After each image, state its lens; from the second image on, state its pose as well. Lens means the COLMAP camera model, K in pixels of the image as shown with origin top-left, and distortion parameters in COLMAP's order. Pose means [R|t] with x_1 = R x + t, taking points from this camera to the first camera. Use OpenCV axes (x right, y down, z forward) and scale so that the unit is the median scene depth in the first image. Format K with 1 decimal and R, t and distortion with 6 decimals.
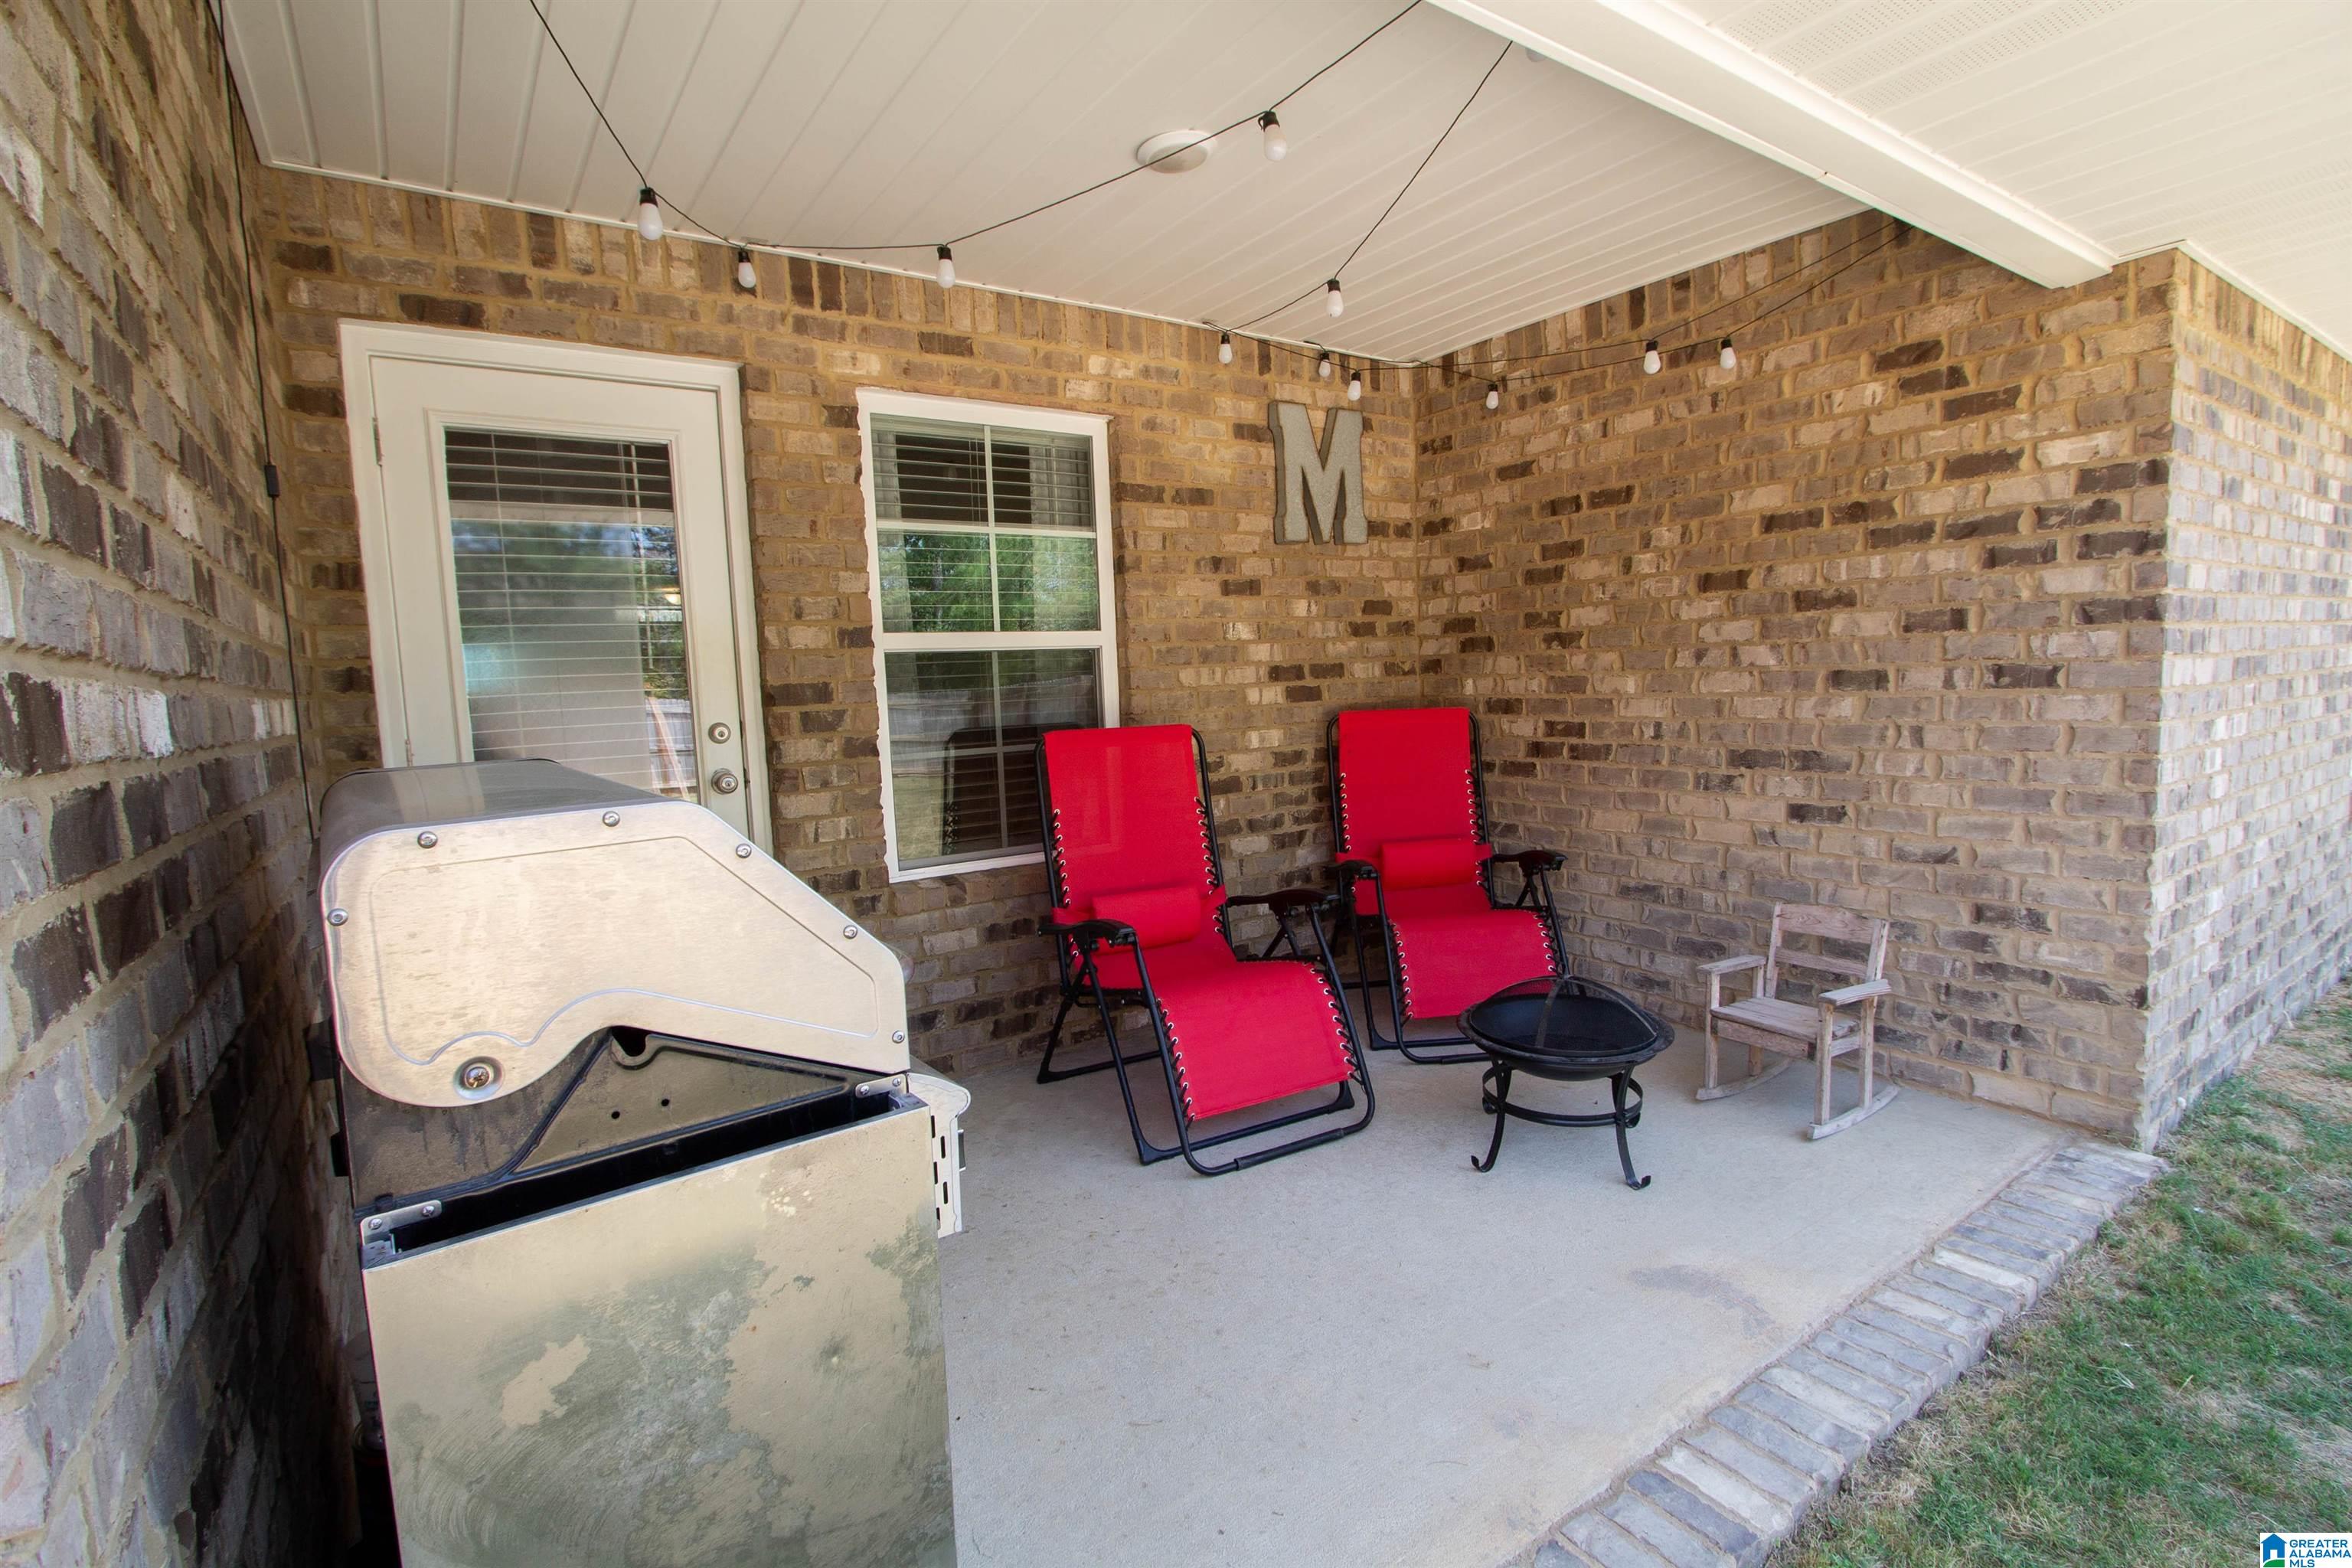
lens RADIAL K [[1105.1, 0, 1173.7], [0, 1105.1, 788.7], [0, 0, 1]] dist [-0.022722, 0.003848]
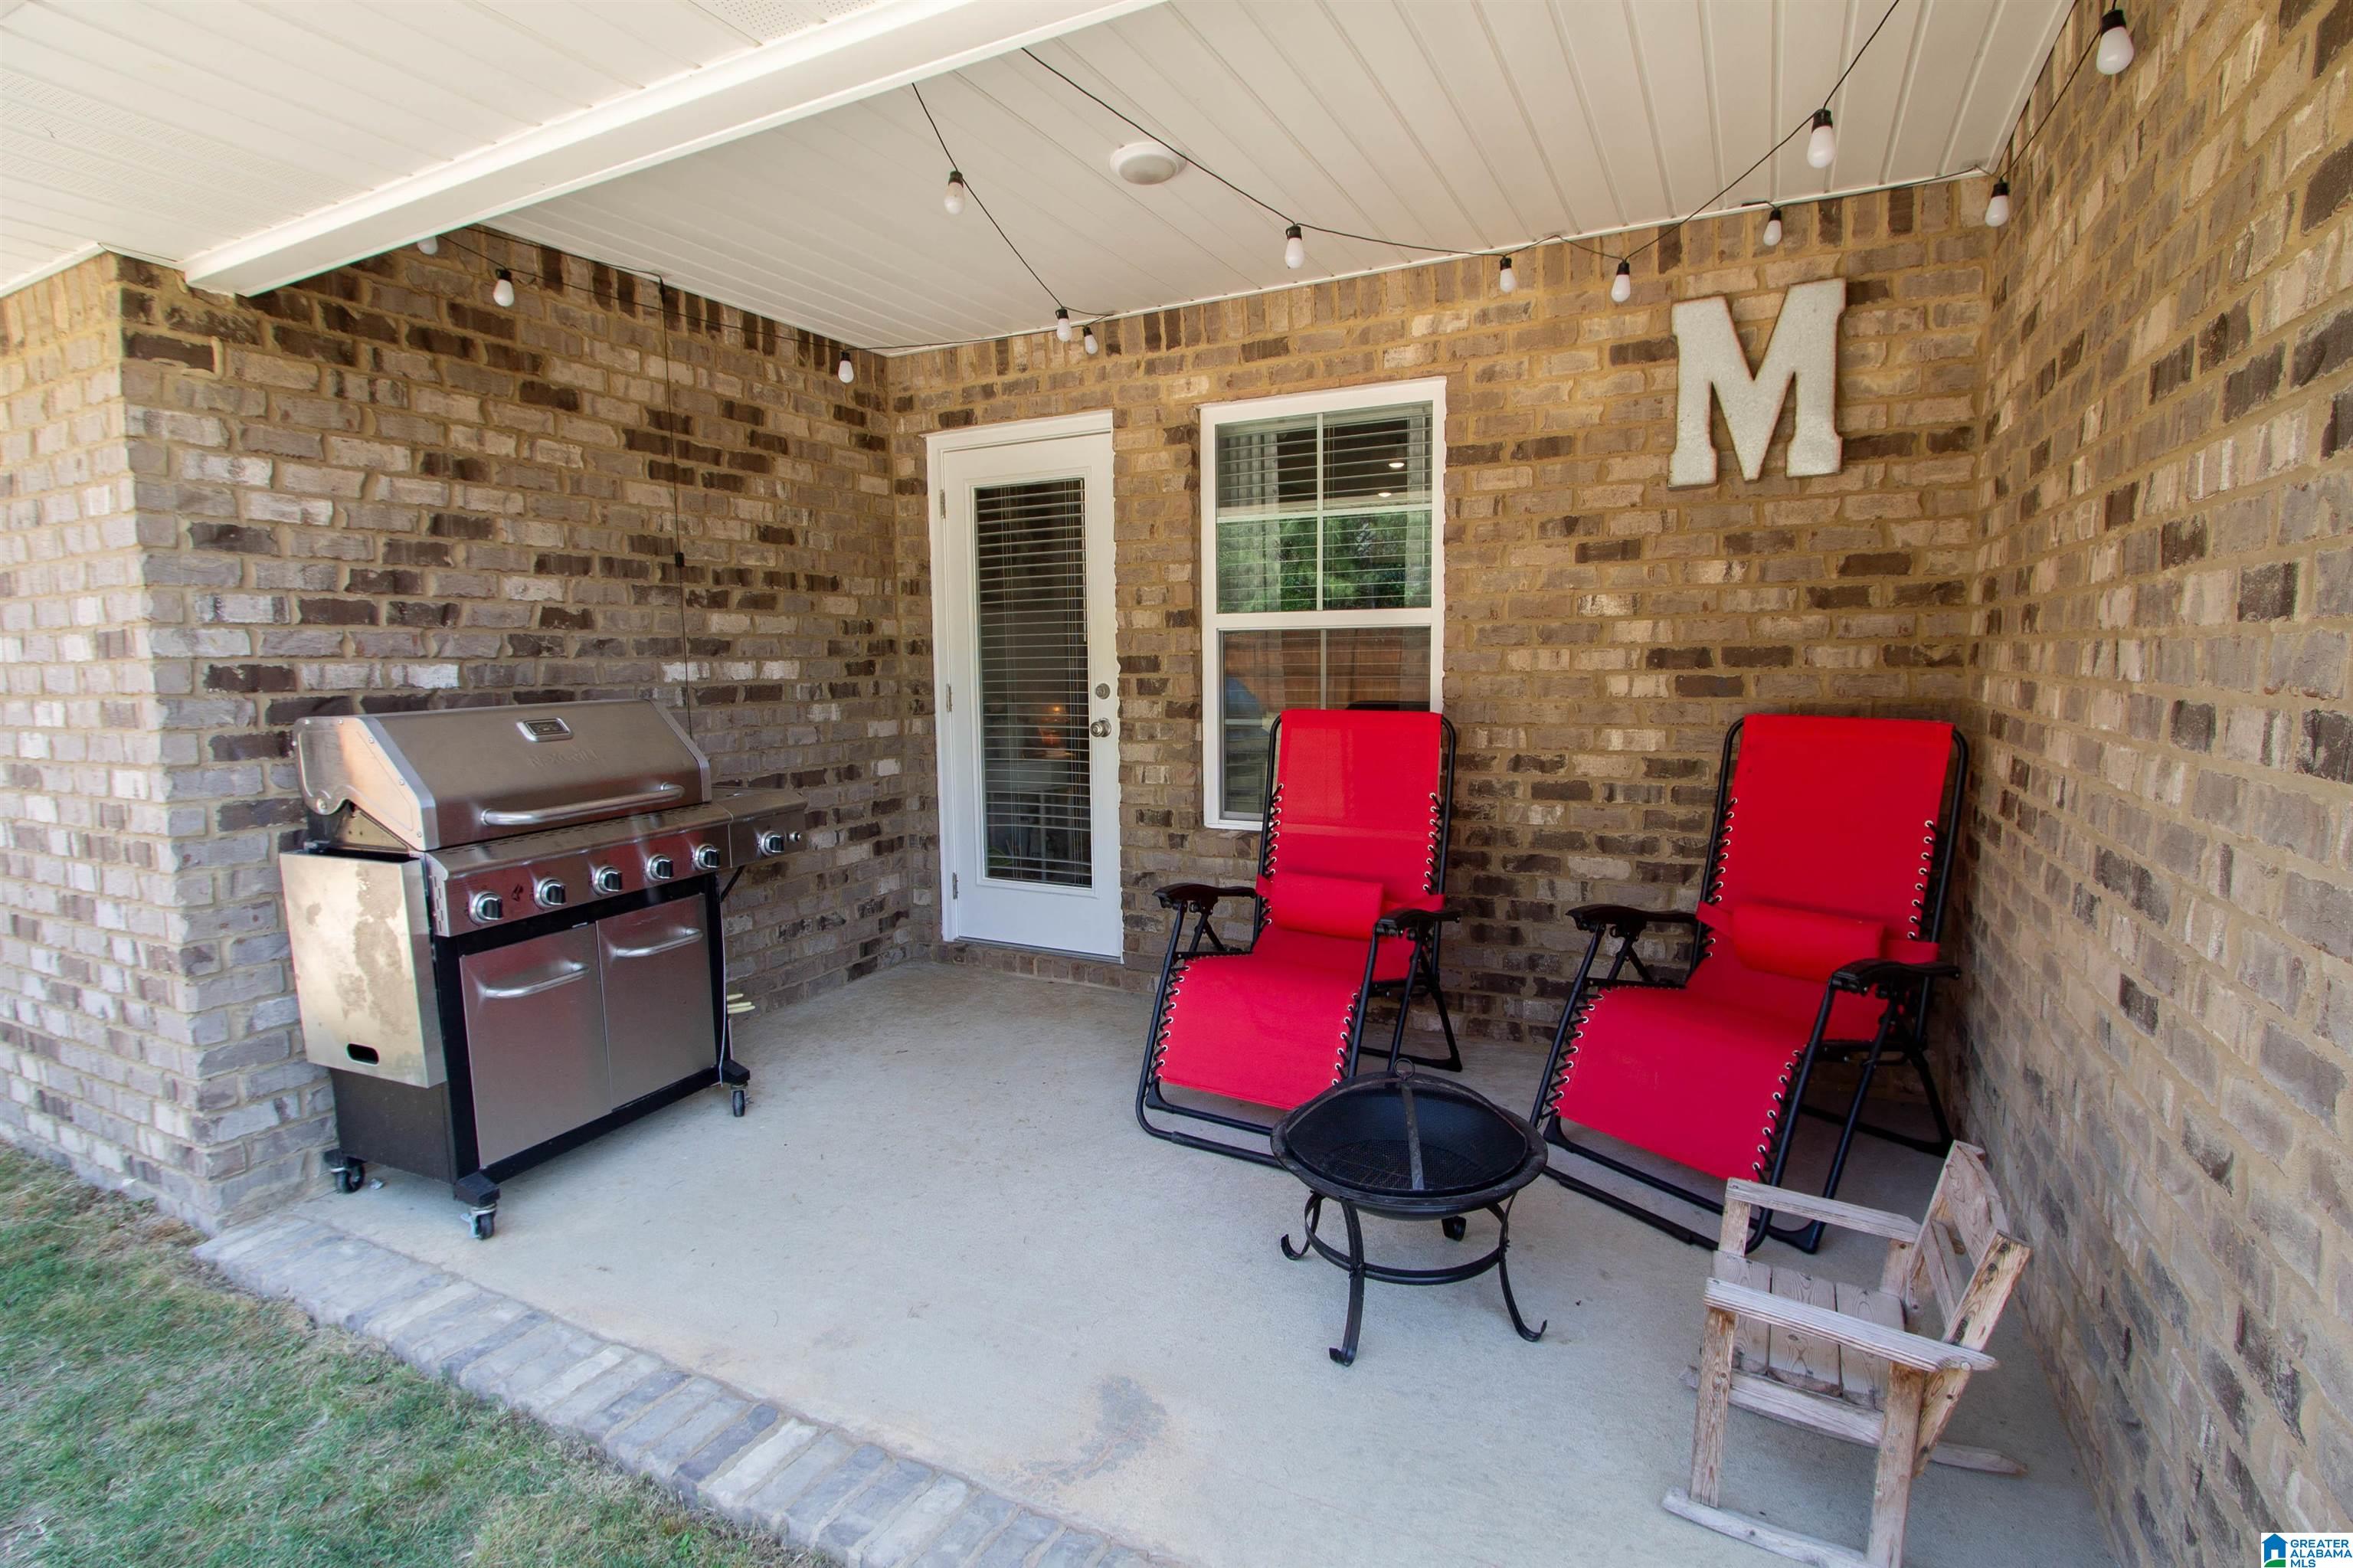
lens RADIAL K [[1105.6, 0, 1178.0], [0, 1105.6, 788.1], [0, 0, 1]] dist [-0.022722, 0.003848]
pose [[0.475632, 0.136132, -0.869047, 0.676945], [-0.094172, 0.990155, 0.103562, -0.067931], [0.874589, 0.032583, 0.483769, 0.360893]]
